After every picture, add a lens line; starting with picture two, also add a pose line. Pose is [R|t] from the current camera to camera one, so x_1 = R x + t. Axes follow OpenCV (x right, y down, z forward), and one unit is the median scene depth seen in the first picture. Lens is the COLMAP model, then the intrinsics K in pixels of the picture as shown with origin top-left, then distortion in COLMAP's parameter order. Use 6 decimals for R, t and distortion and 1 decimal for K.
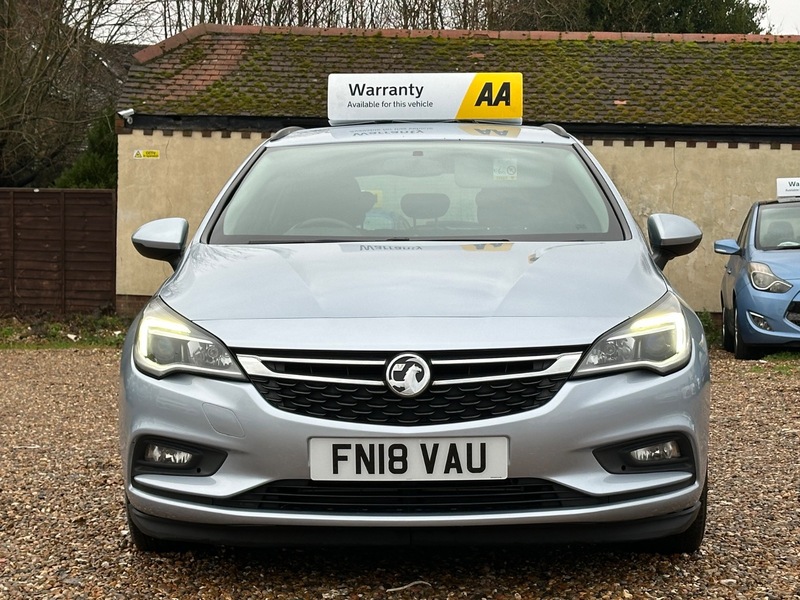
lens RADIAL K [[1649.8, 0, 383.0], [0, 1649.8, 296.6], [0, 0, 1]] dist [0.309215, -0.422731]
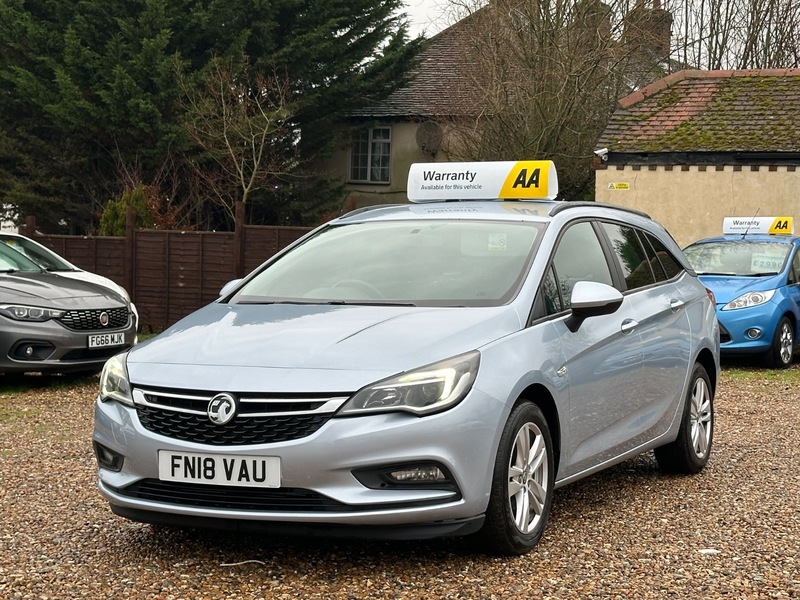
lens RADIAL K [[1479.2, 0, 375.0], [0, 1479.2, 228.5], [0, 0, 1]] dist [0.170791, -0.077606]
pose [[0.916892, 0.001659, -0.399133, 0.626970], [-0.019462, 0.998988, -0.040555, -0.055812], [0.398661, 0.044952, 0.915996, -0.109955]]
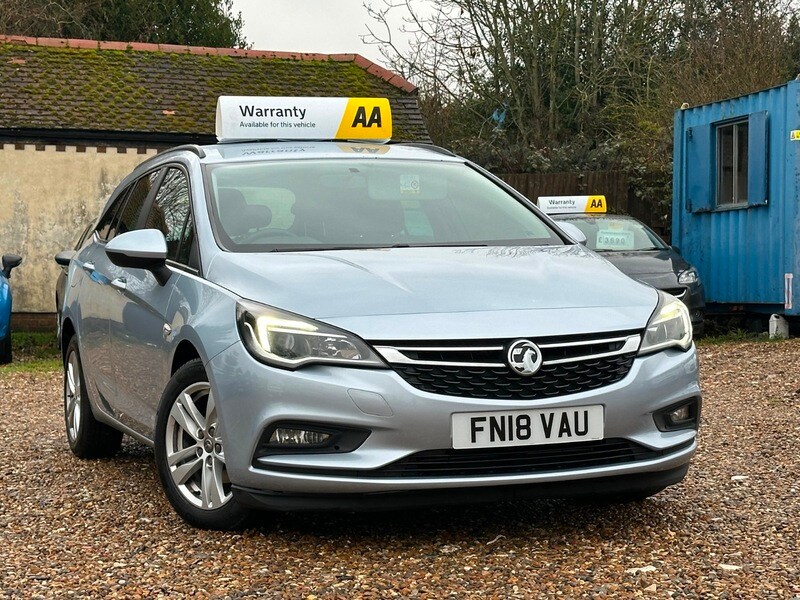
lens RADIAL K [[1718.2, 0, 370.5], [0, 1718.2, 214.3], [0, 0, 1]] dist [0.031058, 1.892355]
pose [[0.938259, -0.007152, 0.345858, -0.514301], [0.025408, 0.998511, -0.048278, 0.000847], [-0.344998, 0.054085, 0.937044, -0.140724]]
